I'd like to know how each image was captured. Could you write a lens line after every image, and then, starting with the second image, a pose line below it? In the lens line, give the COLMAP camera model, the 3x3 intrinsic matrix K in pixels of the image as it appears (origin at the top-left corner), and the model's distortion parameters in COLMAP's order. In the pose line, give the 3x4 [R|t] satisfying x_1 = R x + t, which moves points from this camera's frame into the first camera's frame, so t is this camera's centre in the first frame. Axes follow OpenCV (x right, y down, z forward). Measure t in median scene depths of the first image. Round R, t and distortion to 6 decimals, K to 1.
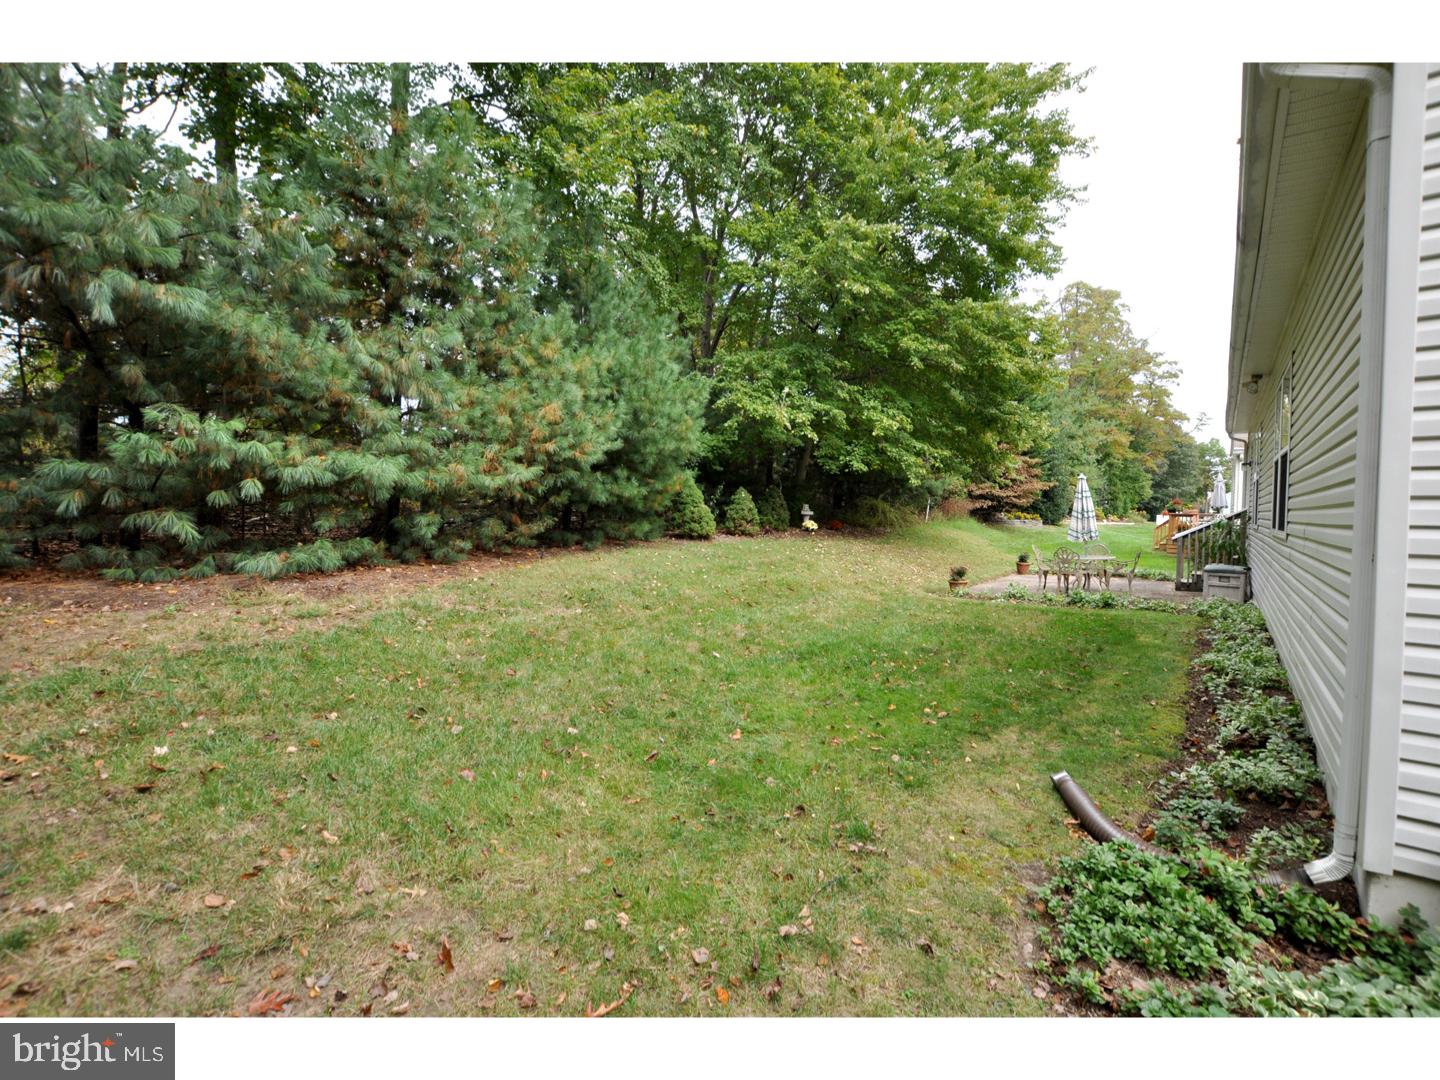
lens RADIAL K [[632.3, 0, 729.0], [0, 632.3, 536.8], [0, 0, 1]] dist [-0.017021, 0.000654]
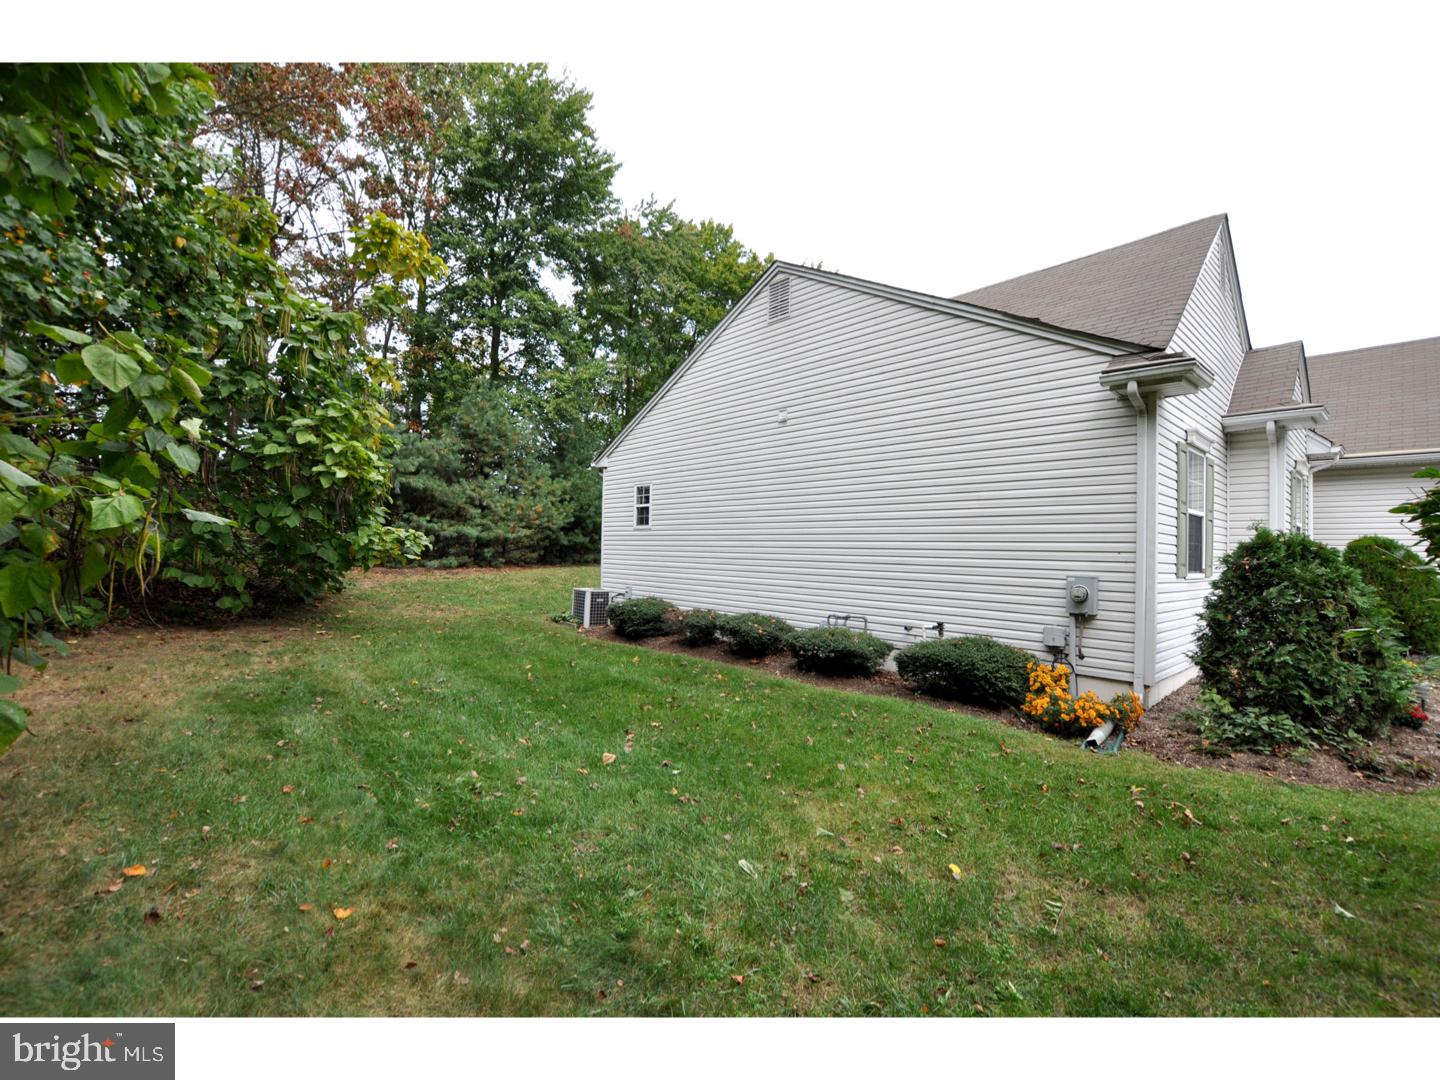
lens RADIAL K [[632.3, 0, 729.0], [0, 632.3, 536.8], [0, 0, 1]] dist [-0.017021, 0.000654]
pose [[0.987428, -0.000723, -0.158068, 0.976962], [-0.011657, 0.996934, -0.077379, 0.114679], [0.157639, 0.078249, 0.984392, -1.516955]]
